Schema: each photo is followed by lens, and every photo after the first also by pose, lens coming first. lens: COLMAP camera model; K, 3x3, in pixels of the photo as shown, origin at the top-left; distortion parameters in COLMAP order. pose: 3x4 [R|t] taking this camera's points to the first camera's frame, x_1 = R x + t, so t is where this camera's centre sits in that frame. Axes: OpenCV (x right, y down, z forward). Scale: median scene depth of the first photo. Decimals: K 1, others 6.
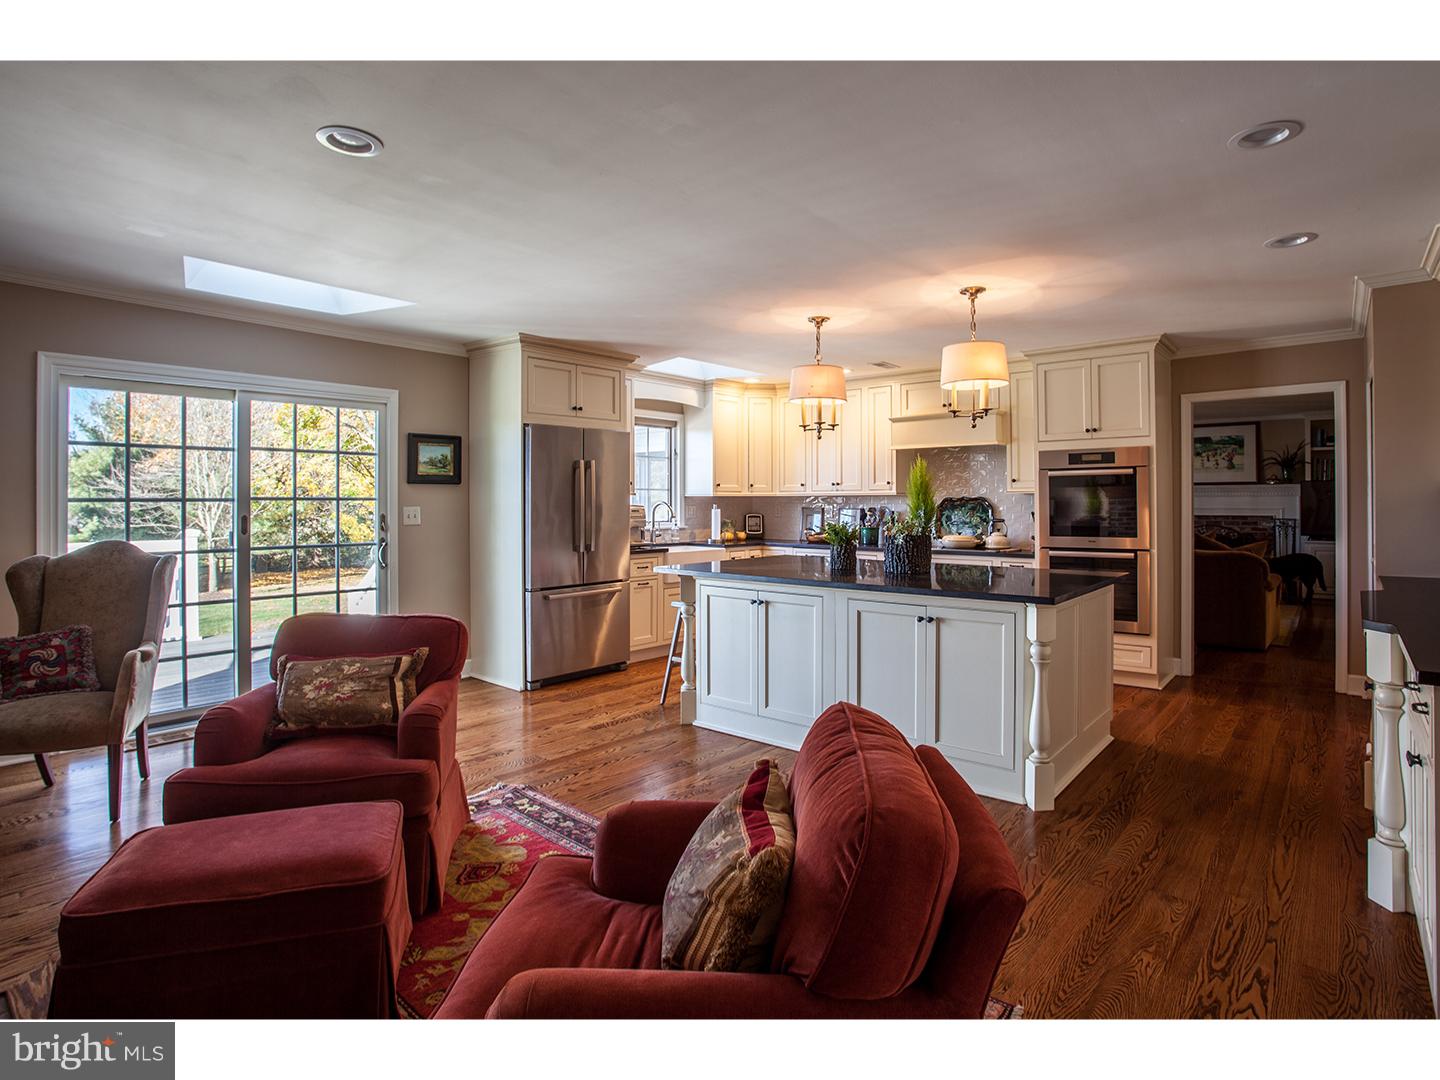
lens RADIAL K [[766.2, 0, 720.6], [0, 766.2, 503.7], [0, 0, 1]] dist [0.000036, 0.000049]
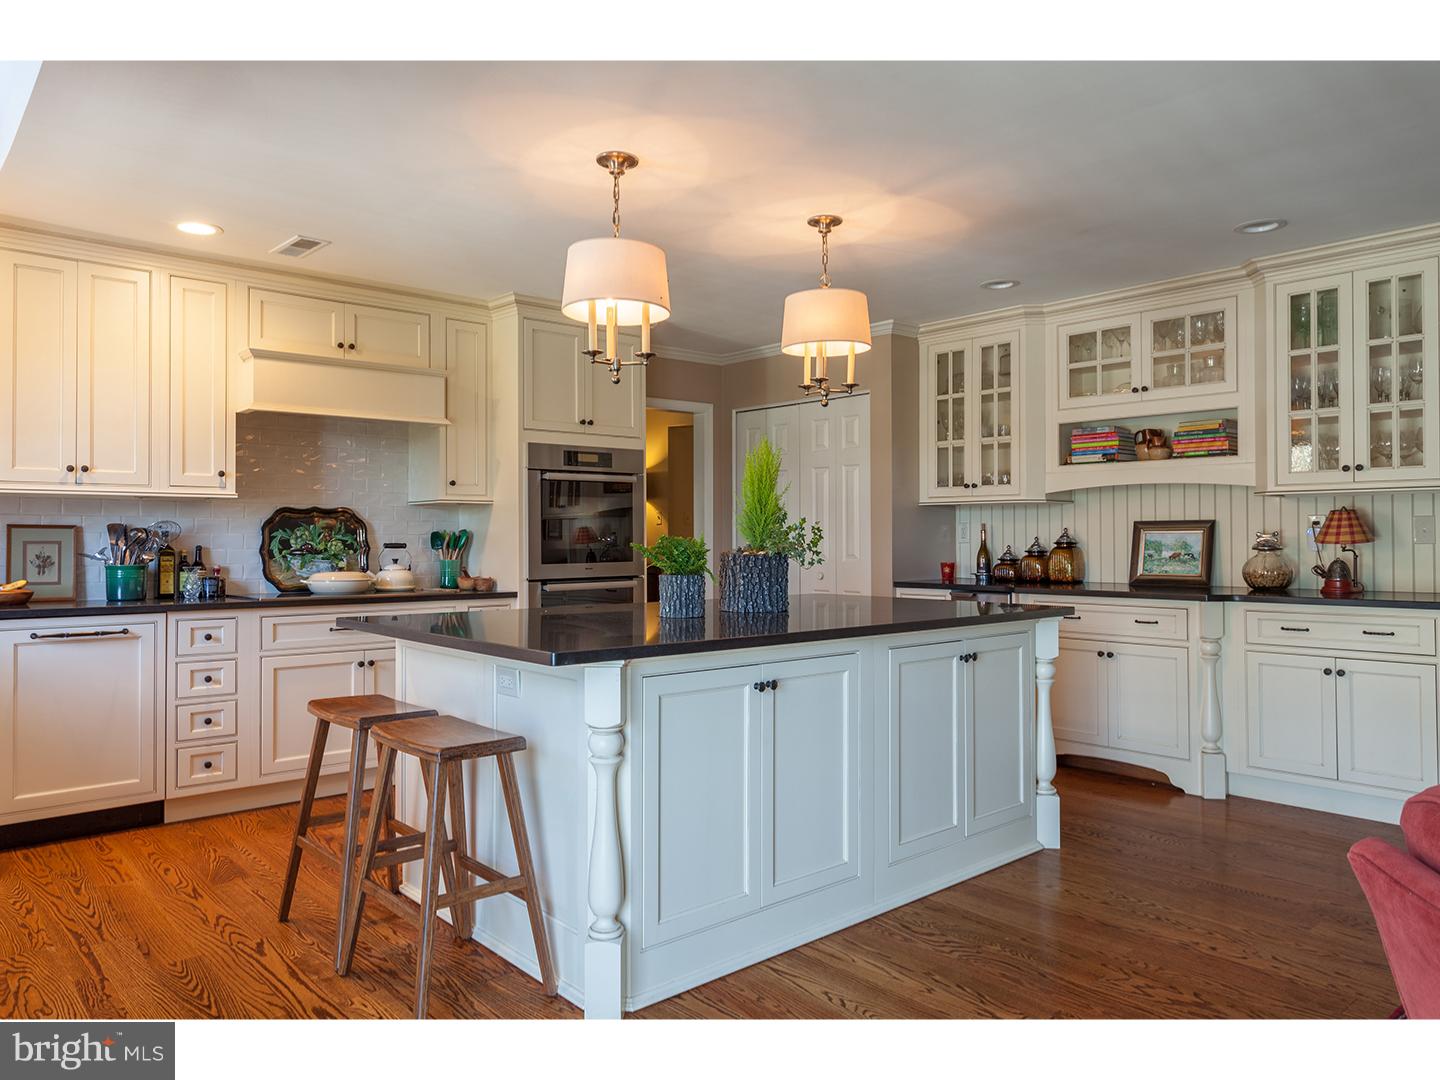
lens RADIAL K [[996.1, 0, 720.0], [0, 996.1, 540.0], [0, 0, 1]] dist [-0.000758, 0.000517]
pose [[0.148906, 0.001382, 0.988850, -0.466127], [0.002920, 0.999994, -0.001838, 0.022592], [-0.988847, 0.003161, 0.148901, 0.703388]]
